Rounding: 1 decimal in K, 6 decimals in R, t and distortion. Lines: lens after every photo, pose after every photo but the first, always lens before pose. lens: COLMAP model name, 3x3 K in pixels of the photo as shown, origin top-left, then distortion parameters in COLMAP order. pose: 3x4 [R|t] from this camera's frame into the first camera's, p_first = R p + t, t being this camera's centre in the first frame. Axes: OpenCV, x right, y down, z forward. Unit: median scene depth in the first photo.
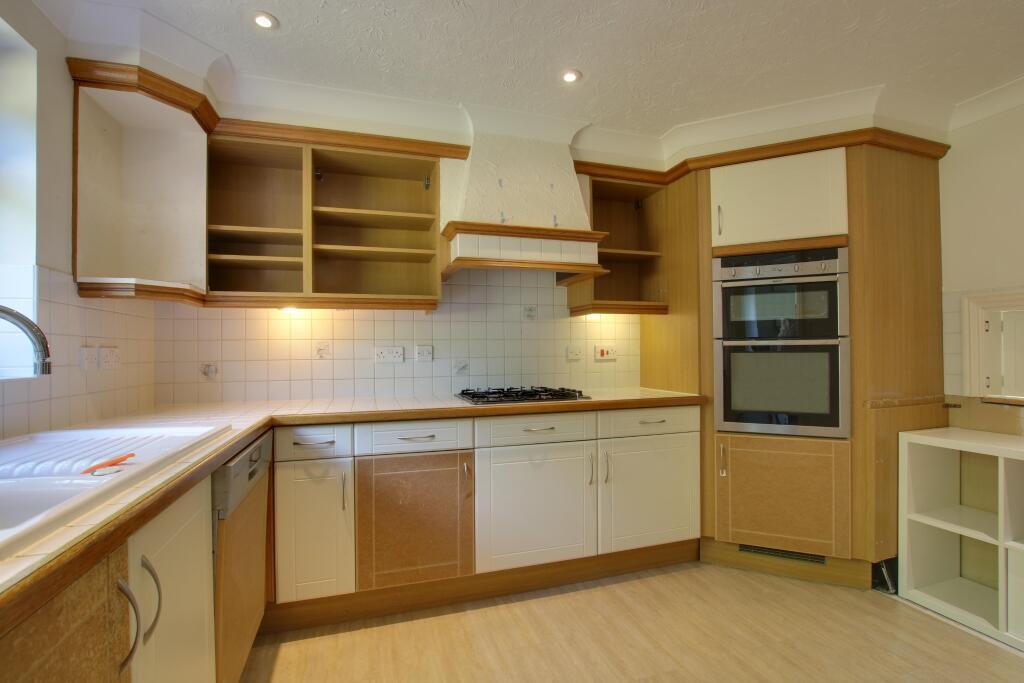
lens RADIAL K [[476.7, 0, 512.0], [0, 476.7, 341.5], [0, 0, 1]] dist [-0.021196, 0.000335]
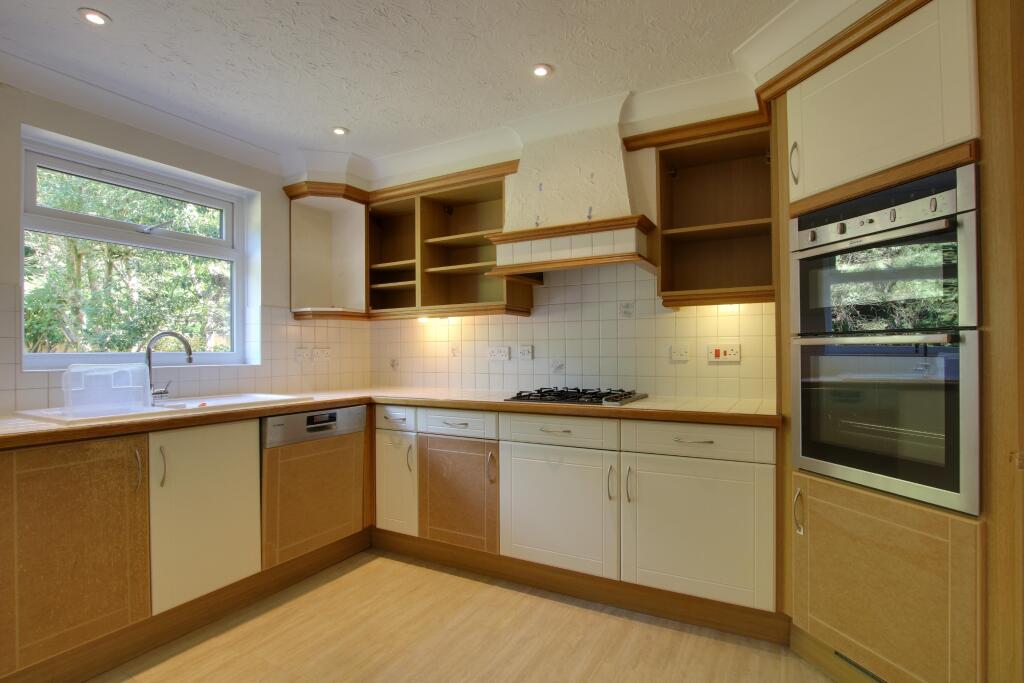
lens RADIAL K [[500.8, 0, 512.0], [0, 500.8, 341.5], [0, 0, 1]] dist [-0.014535, 0.000464]
pose [[0.688466, -0.009015, -0.725212, 0.735462], [0.015849, 0.999871, 0.002617, -0.004991], [0.725095, -0.013296, 0.688520, 0.217033]]
